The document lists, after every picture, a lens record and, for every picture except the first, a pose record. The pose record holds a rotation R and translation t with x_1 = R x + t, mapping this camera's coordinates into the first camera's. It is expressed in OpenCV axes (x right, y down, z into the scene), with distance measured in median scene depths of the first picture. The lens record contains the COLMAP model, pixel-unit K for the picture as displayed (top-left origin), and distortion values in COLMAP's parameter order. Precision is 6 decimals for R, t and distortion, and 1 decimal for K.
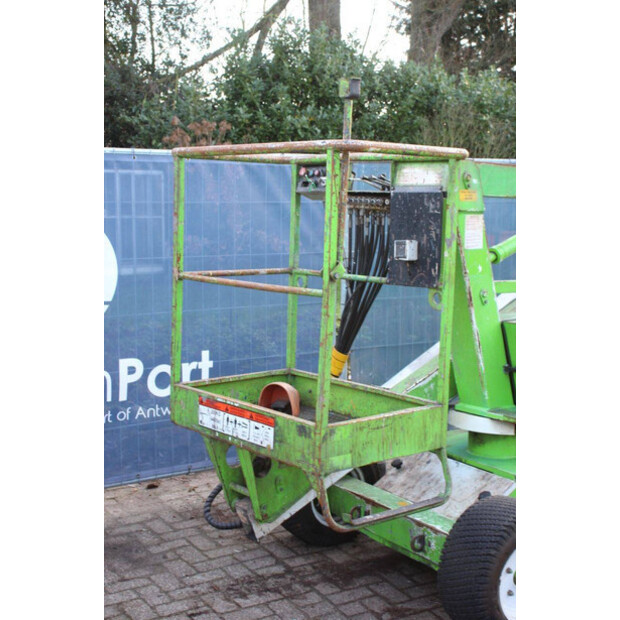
lens RADIAL K [[917.1, 0, 313.7], [0, 917.1, 311.4], [0, 0, 1]] dist [0.137550, 0.000000]
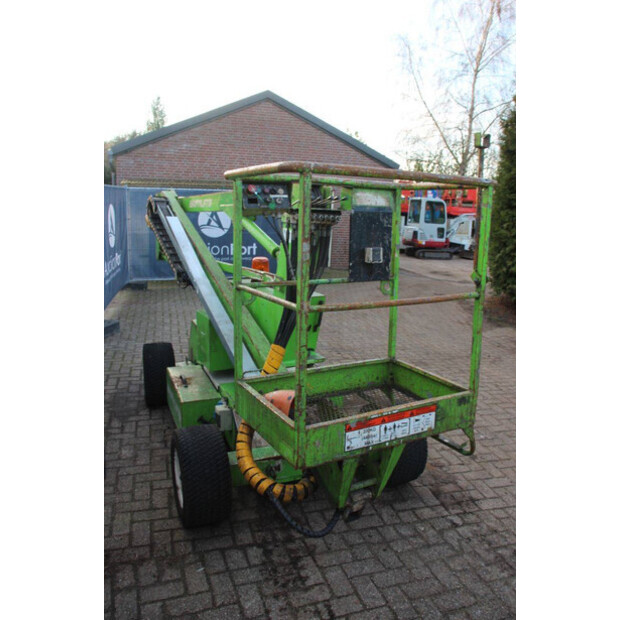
lens RADIAL K [[514.8, 0, 307.6], [0, 514.8, 308.7], [0, 0, 1]] dist [-0.120109, 0.056655]
pose [[0.207453, -0.205822, 0.956347, -0.578325], [0.091513, 0.977412, 0.190505, -0.126171], [-0.973955, 0.047997, 0.221602, 0.834605]]
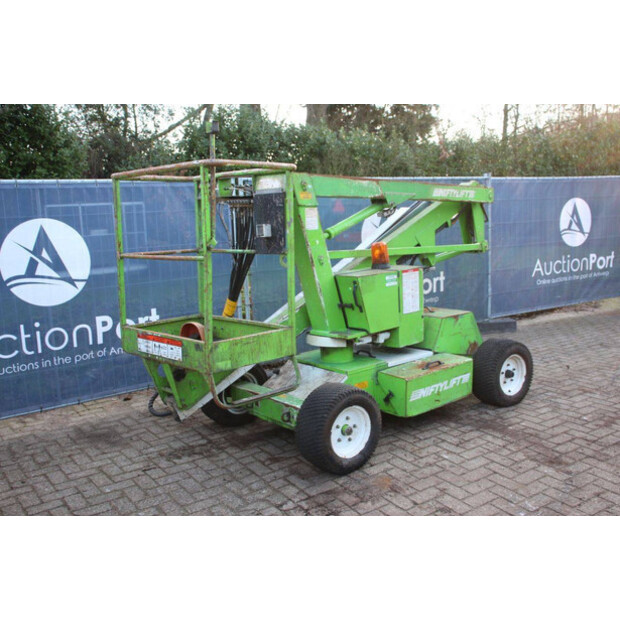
lens RADIAL K [[610.1, 0, 307.5], [0, 610.1, 308.2], [0, 0, 1]] dist [-0.053531, 0.000000]
pose [[0.995534, -0.059477, 0.073311, 0.080823], [0.057554, 0.997947, 0.028079, 0.035824], [-0.074831, -0.023734, 0.996914, -0.037155]]
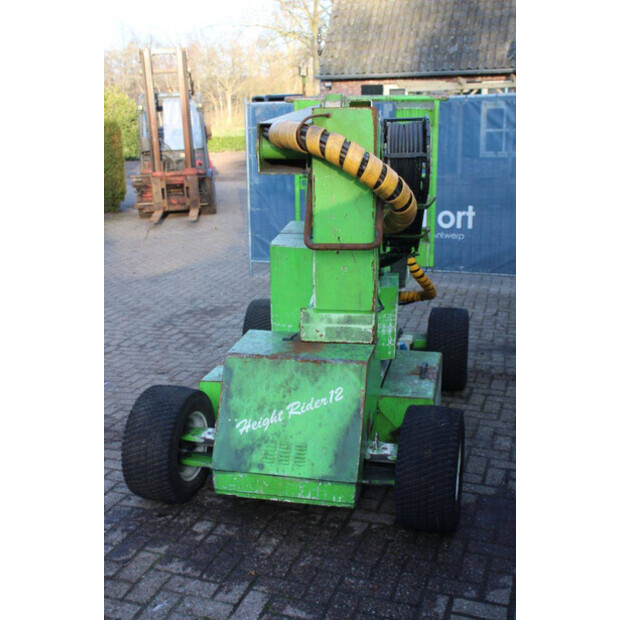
lens RADIAL K [[764.8, 0, 314.8], [0, 764.8, 312.6], [0, 0, 1]] dist [0.048244, 0.000000]
pose [[-0.716780, 0.188147, -0.671436, 1.018792], [-0.073251, 0.937265, 0.340835, -0.251646], [0.693441, 0.293487, -0.658031, 1.820414]]
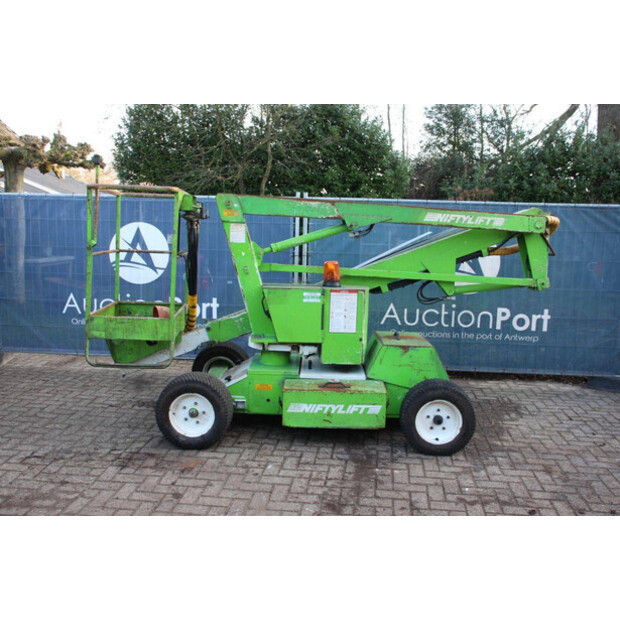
lens RADIAL K [[567.2, 0, 314.8], [0, 567.2, 307.3], [0, 0, 1]] dist [-0.073259, 0.000000]
pose [[0.819343, 0.089858, -0.566218, 0.932952], [-0.092672, 0.995411, 0.023869, 0.018131], [0.565764, 0.032916, 0.823910, 0.167621]]
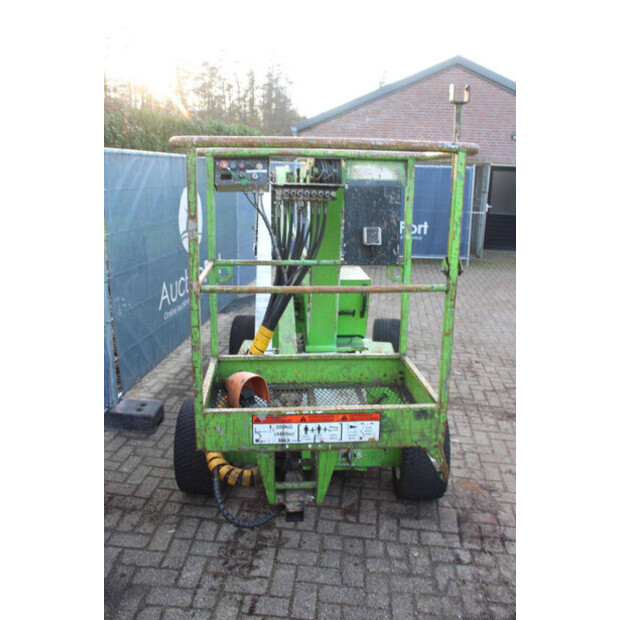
lens RADIAL K [[514.8, 0, 305.2], [0, 514.8, 310.8], [0, 0, 1]] dist [-0.120109, 0.056655]
pose [[0.603560, -0.203922, 0.770799, -0.425519], [0.094753, 0.978234, 0.184606, -0.091210], [-0.791667, -0.038385, 0.609746, 0.594877]]
